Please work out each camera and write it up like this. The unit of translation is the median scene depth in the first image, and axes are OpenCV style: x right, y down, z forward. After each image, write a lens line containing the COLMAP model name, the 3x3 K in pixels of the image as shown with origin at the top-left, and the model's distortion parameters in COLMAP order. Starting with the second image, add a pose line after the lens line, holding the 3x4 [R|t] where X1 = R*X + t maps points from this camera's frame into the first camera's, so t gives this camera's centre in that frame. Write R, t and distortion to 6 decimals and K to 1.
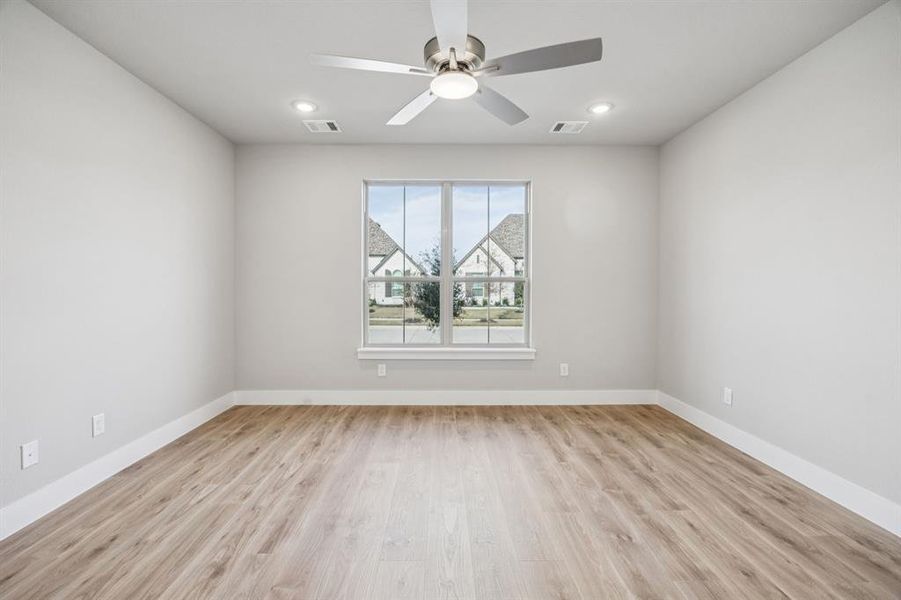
lens RADIAL K [[399.1, 0, 442.8], [0, 399.1, 298.6], [0, 0, 1]] dist [-0.020462, 0.001089]
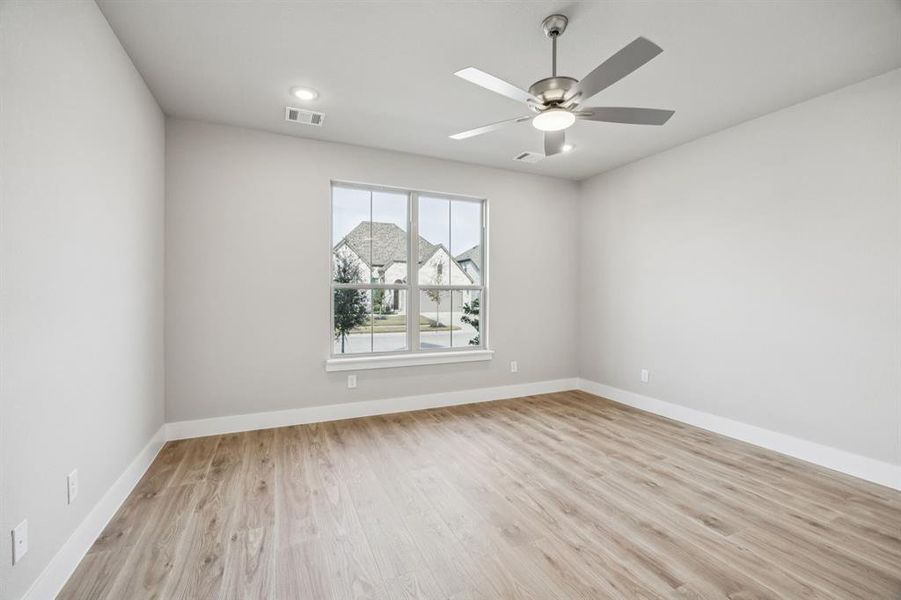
lens RADIAL K [[399.1, 0, 447.4], [0, 399.1, 302.7], [0, 0, 1]] dist [-0.020462, 0.001089]
pose [[0.906865, -0.005873, 0.421379, -0.407638], [0.009101, 0.999943, -0.005650, -0.001025], [-0.421322, 0.008958, 0.906867, 0.046100]]
